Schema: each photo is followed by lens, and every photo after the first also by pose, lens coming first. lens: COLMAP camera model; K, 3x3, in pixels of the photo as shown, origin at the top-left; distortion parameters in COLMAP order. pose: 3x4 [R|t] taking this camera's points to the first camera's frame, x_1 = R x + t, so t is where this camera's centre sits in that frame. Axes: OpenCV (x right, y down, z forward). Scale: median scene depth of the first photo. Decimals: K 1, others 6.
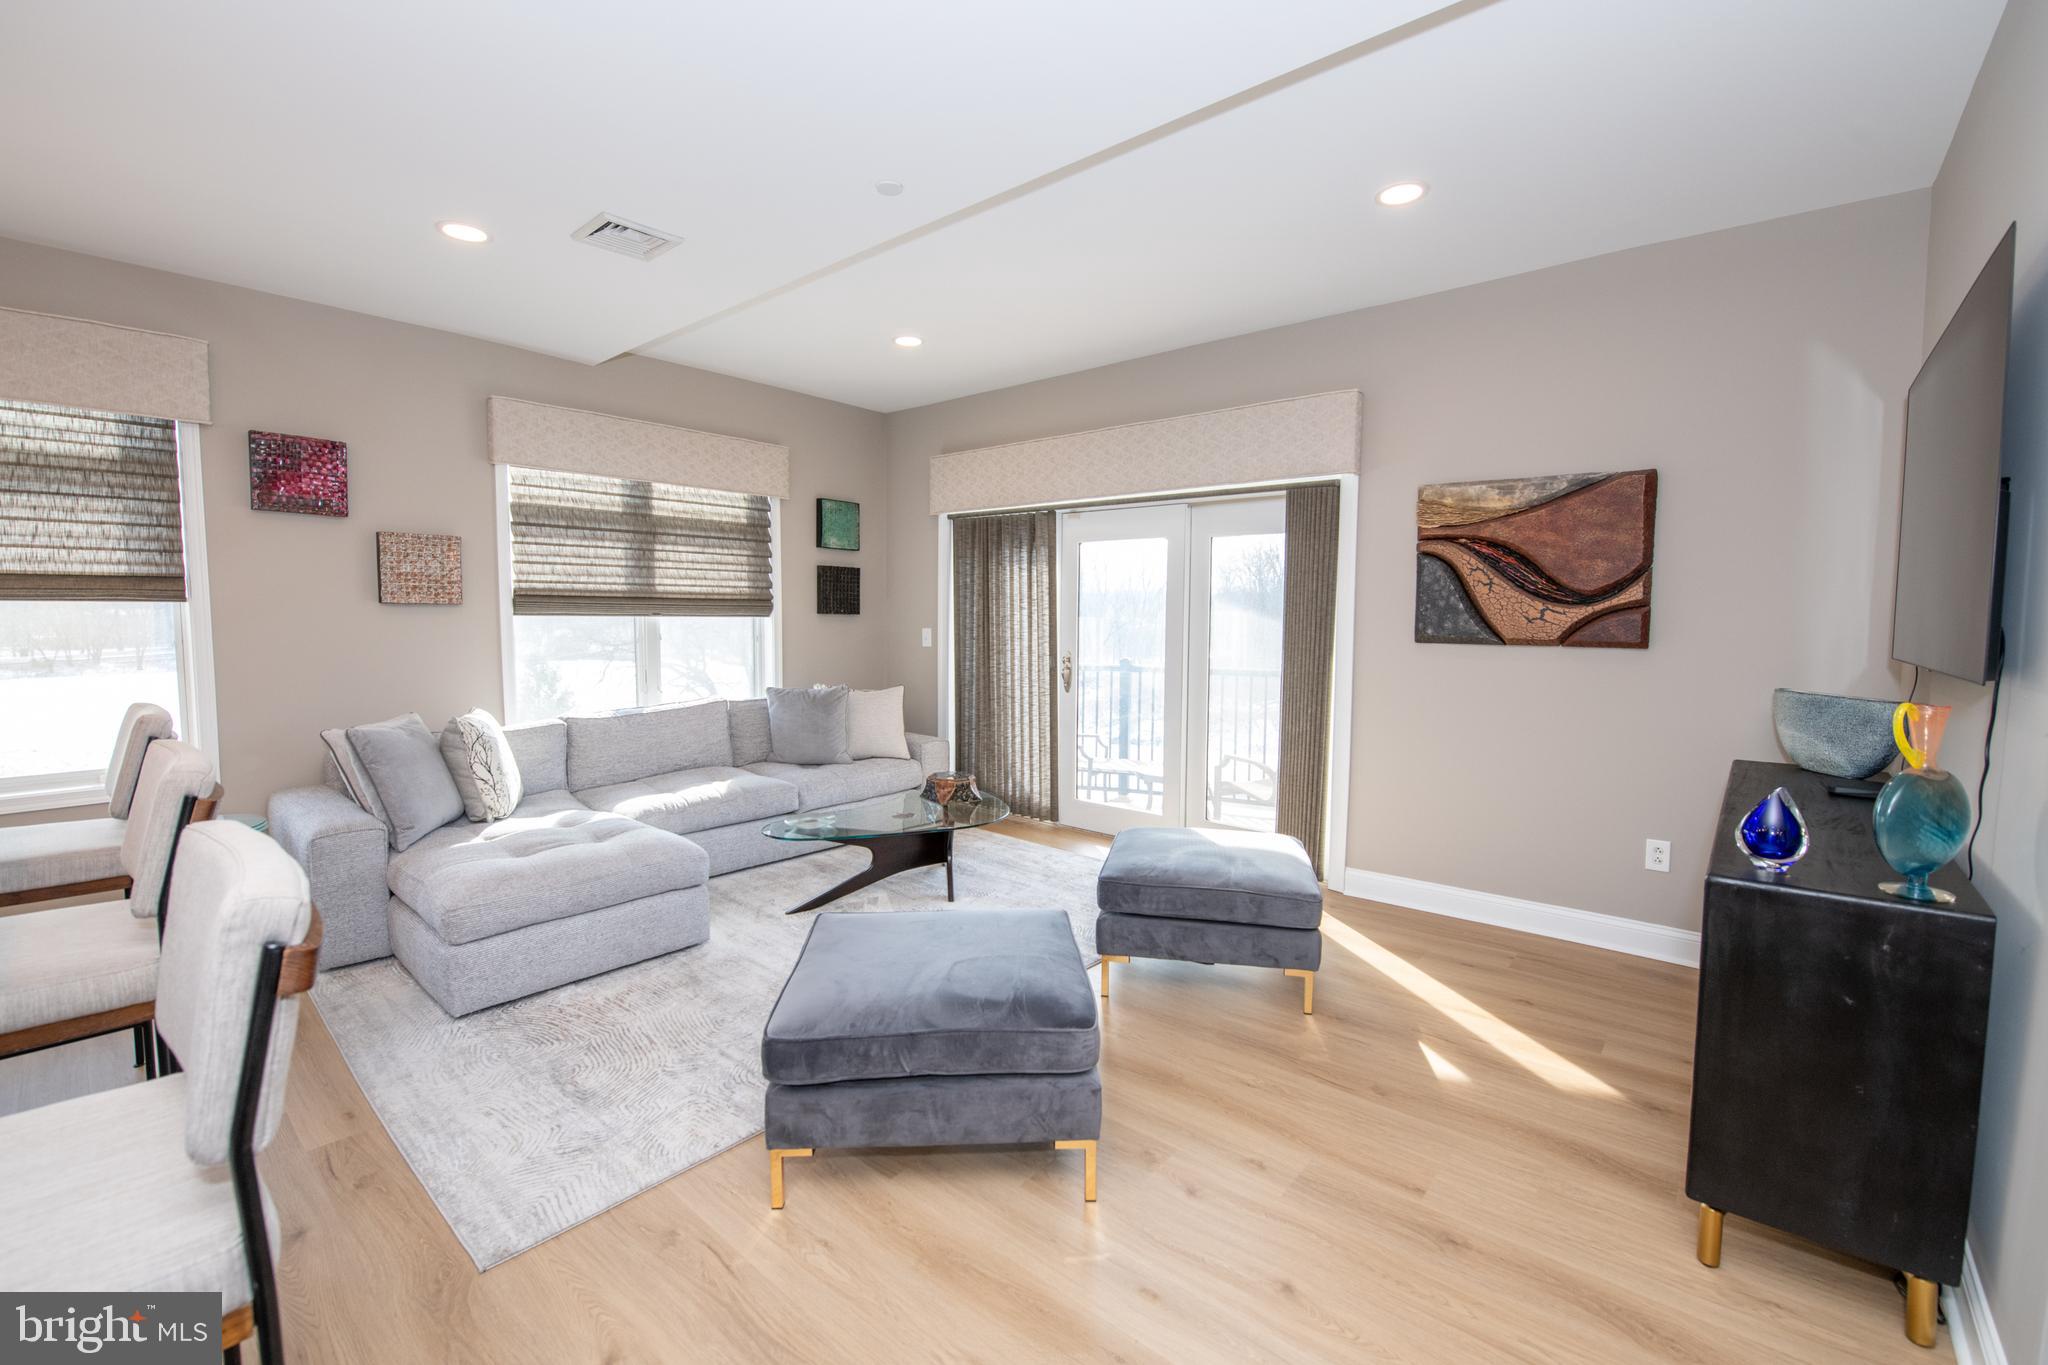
lens RADIAL K [[859.1, 0, 1029.8], [0, 859.1, 677.5], [0, 0, 1]] dist [-0.015994, -0.002054]
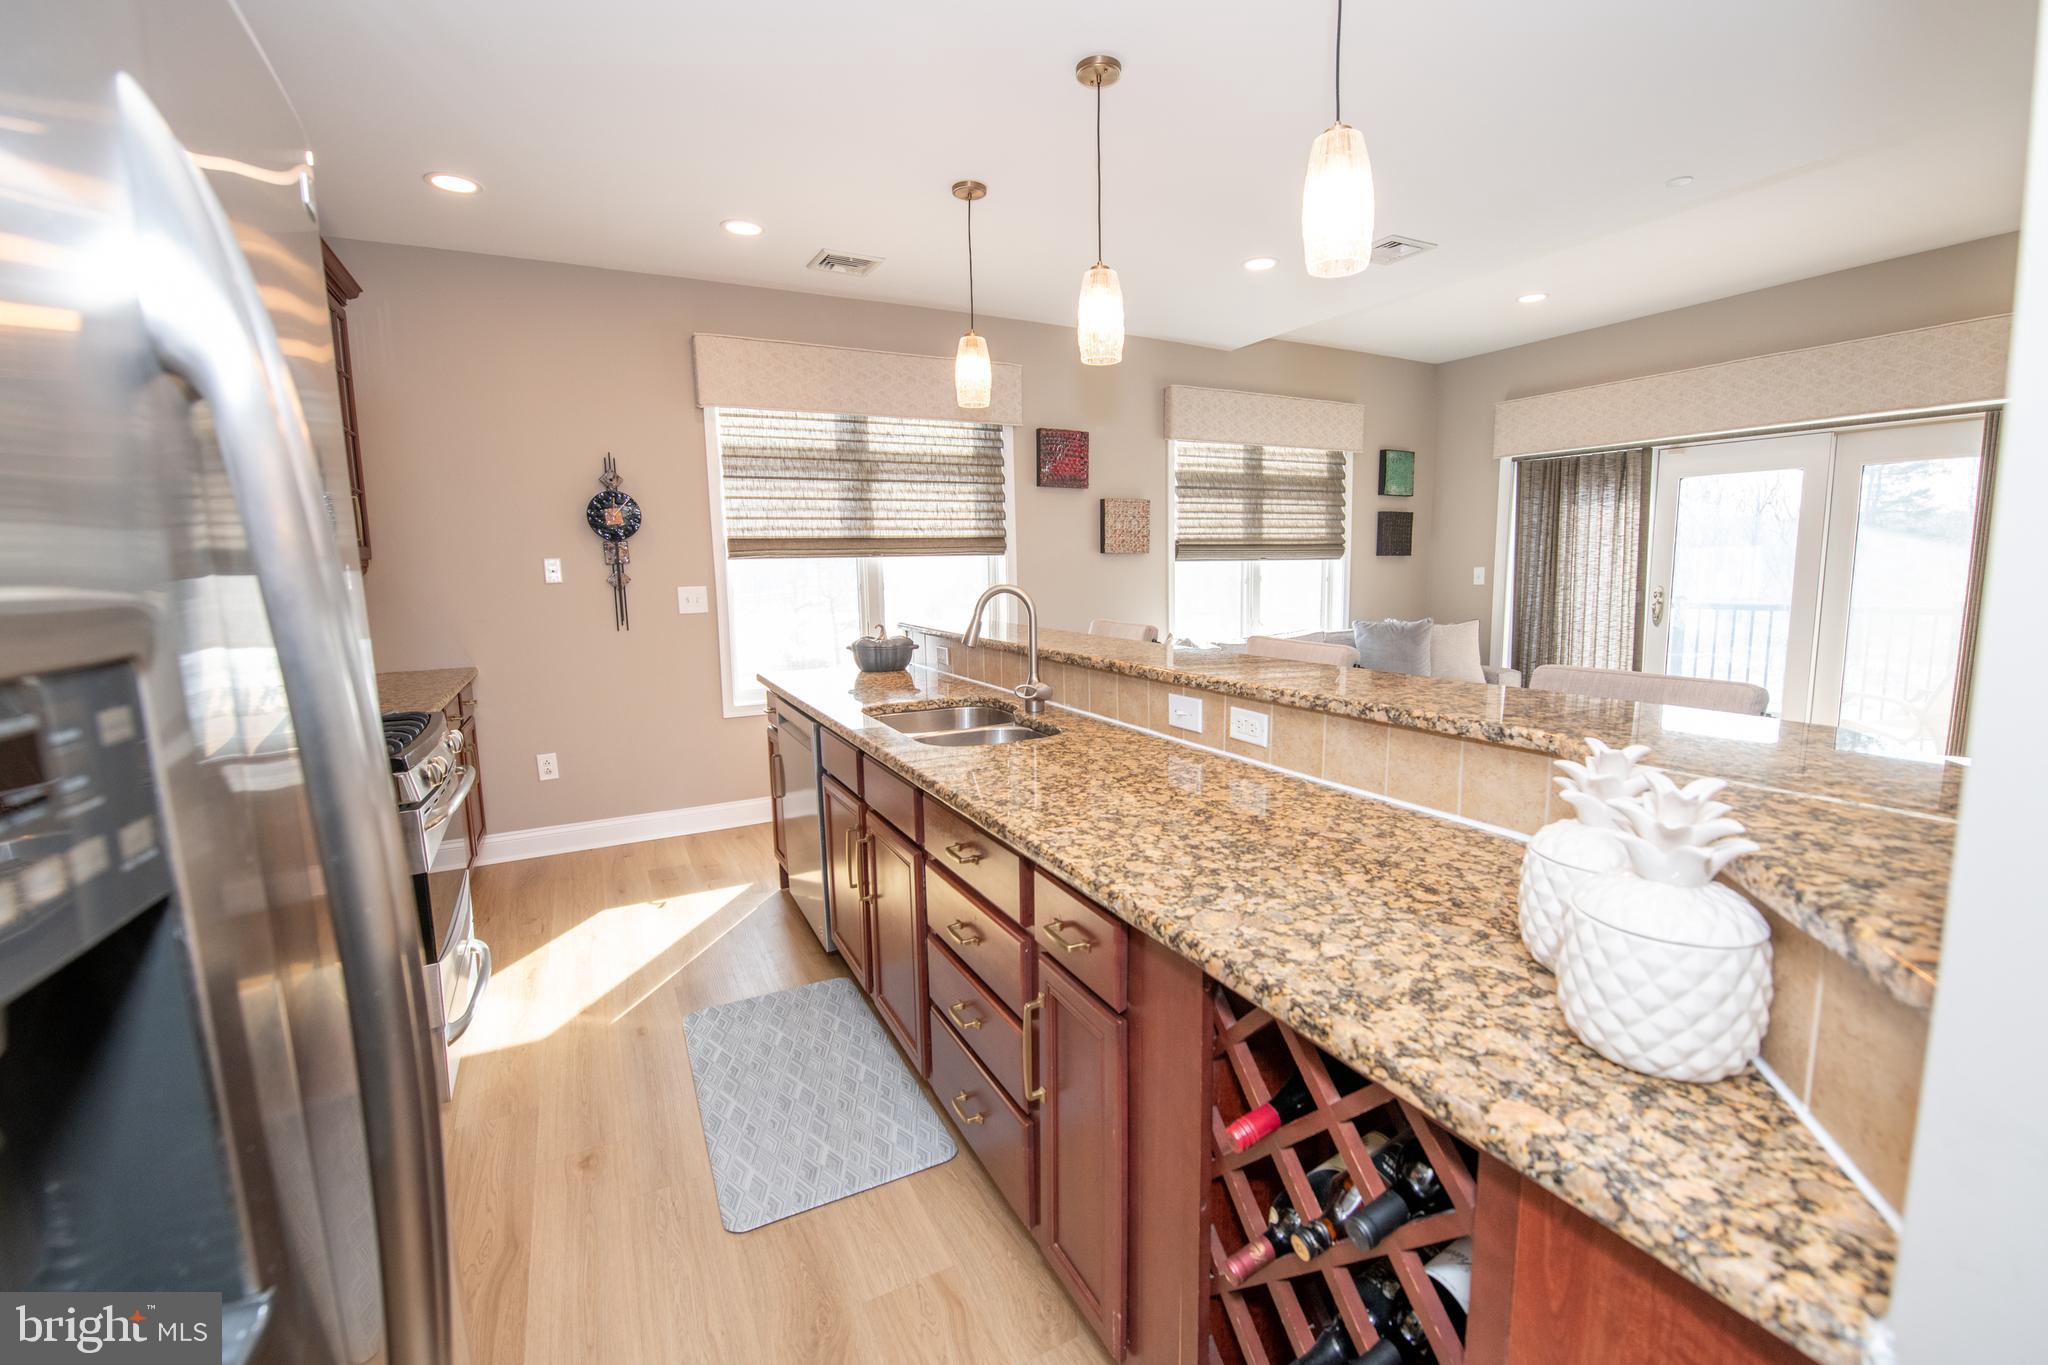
lens RADIAL K [[859.1, 0, 1047.9], [0, 859.1, 690.4], [0, 0, 1]] dist [-0.015994, -0.002054]
pose [[0.933756, 0.028264, -0.356792, -0.302748], [-0.001226, 0.997124, 0.075781, 0.020003], [0.357908, -0.070324, 0.931105, -0.244275]]
